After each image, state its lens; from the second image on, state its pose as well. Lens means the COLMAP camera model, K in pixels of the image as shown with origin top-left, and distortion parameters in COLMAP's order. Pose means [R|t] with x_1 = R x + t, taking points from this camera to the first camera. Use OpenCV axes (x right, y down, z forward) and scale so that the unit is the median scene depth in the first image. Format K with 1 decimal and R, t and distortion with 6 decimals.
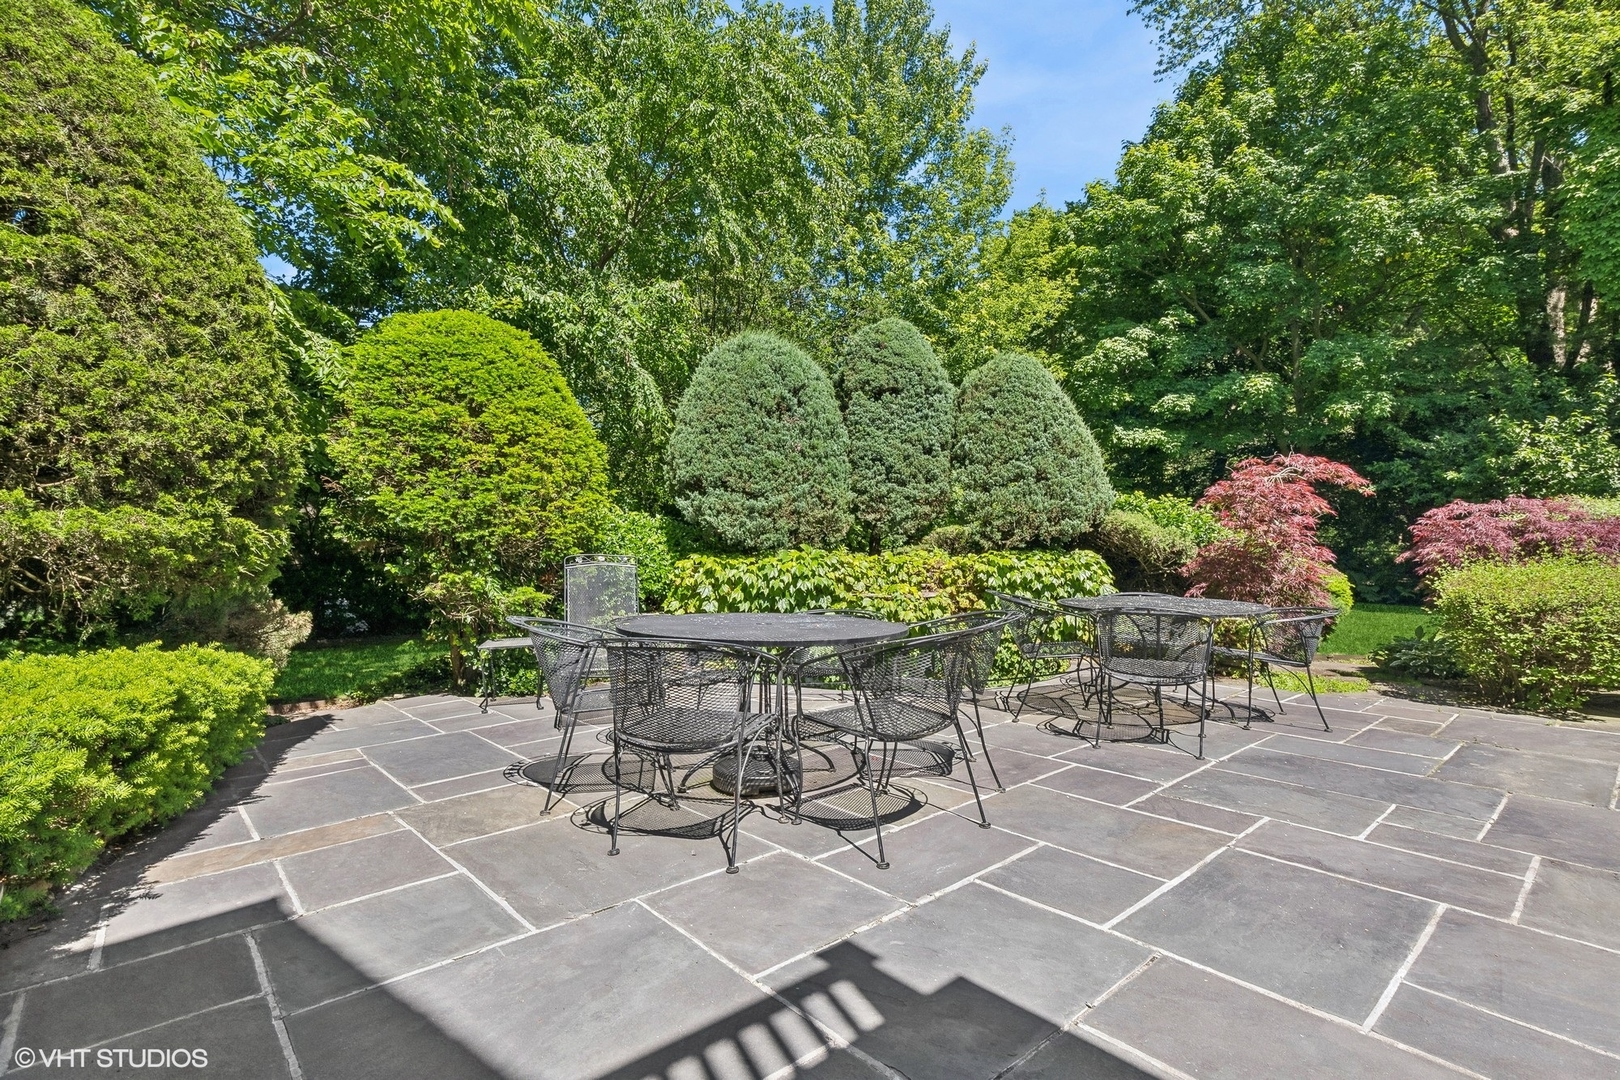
lens RADIAL K [[747.8, 0, 810.0], [0, 747.8, 540.6], [0, 0, 1]] dist [0.000225, -0.000080]
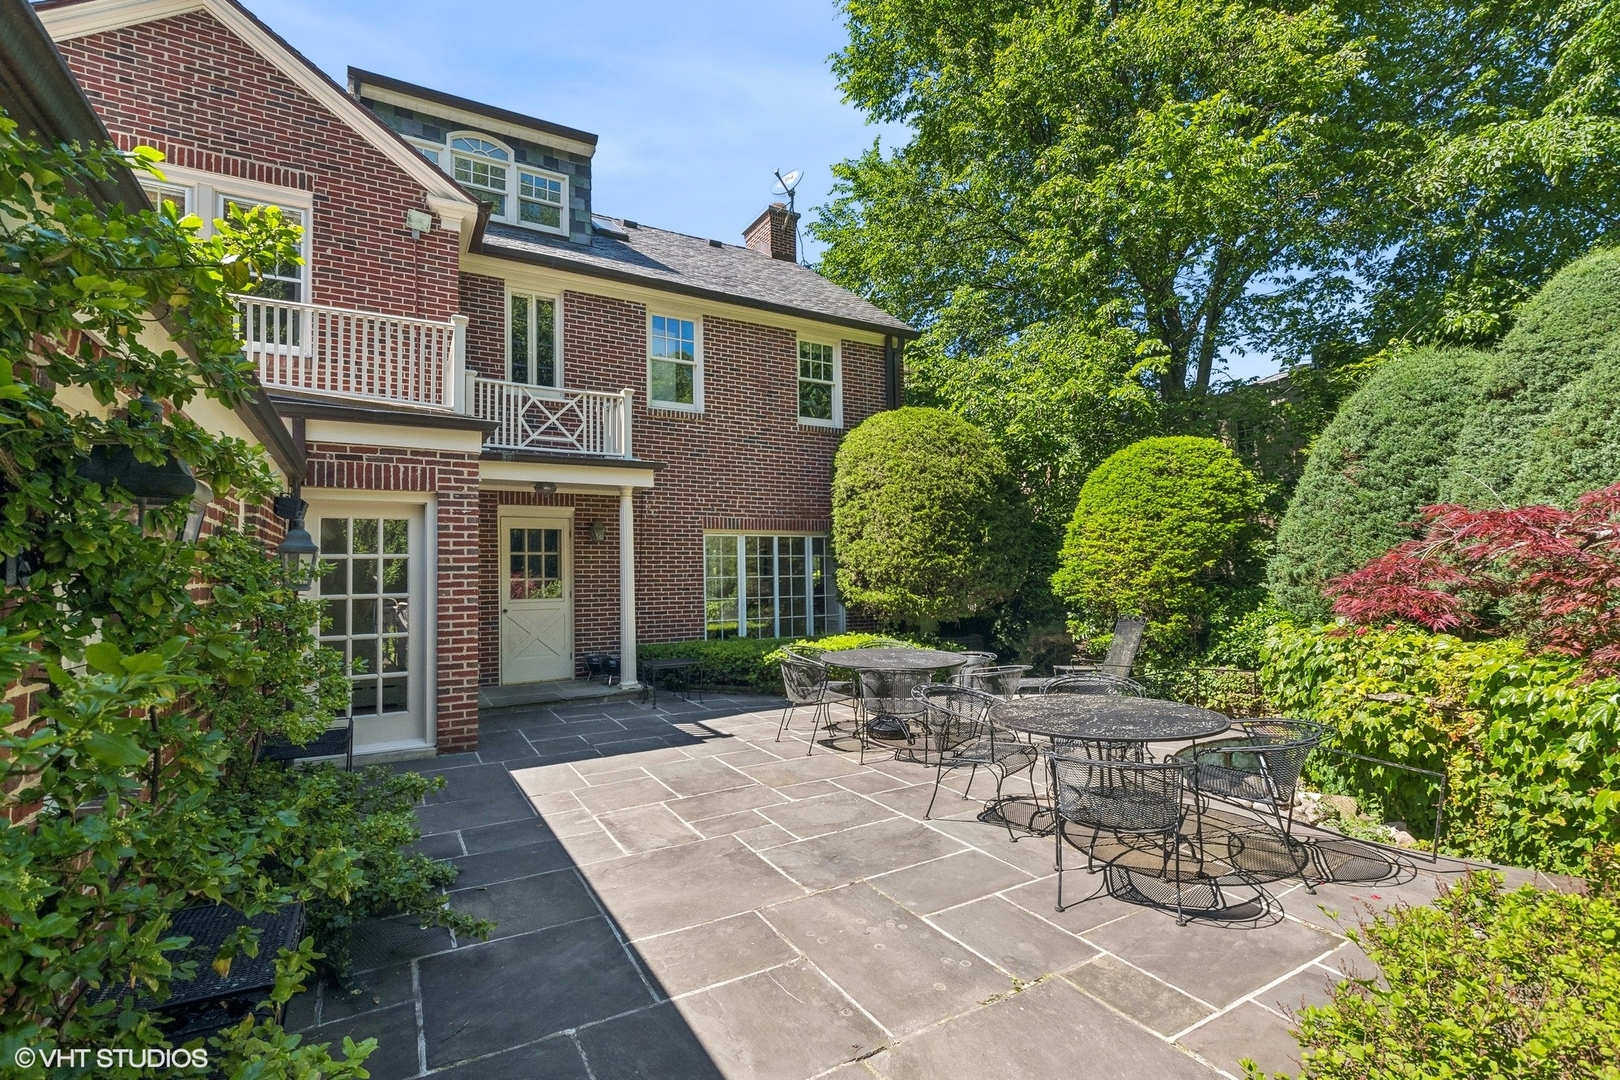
lens RADIAL K [[722.2, 0, 807.7], [0, 722.2, 542.6], [0, 0, 1]] dist [0.000427, 0.000107]
pose [[-0.173318, -0.035218, -0.984236, 2.317094], [0.009386, 0.999256, -0.037409, -0.143773], [0.984821, -0.015721, -0.172859, 1.393009]]
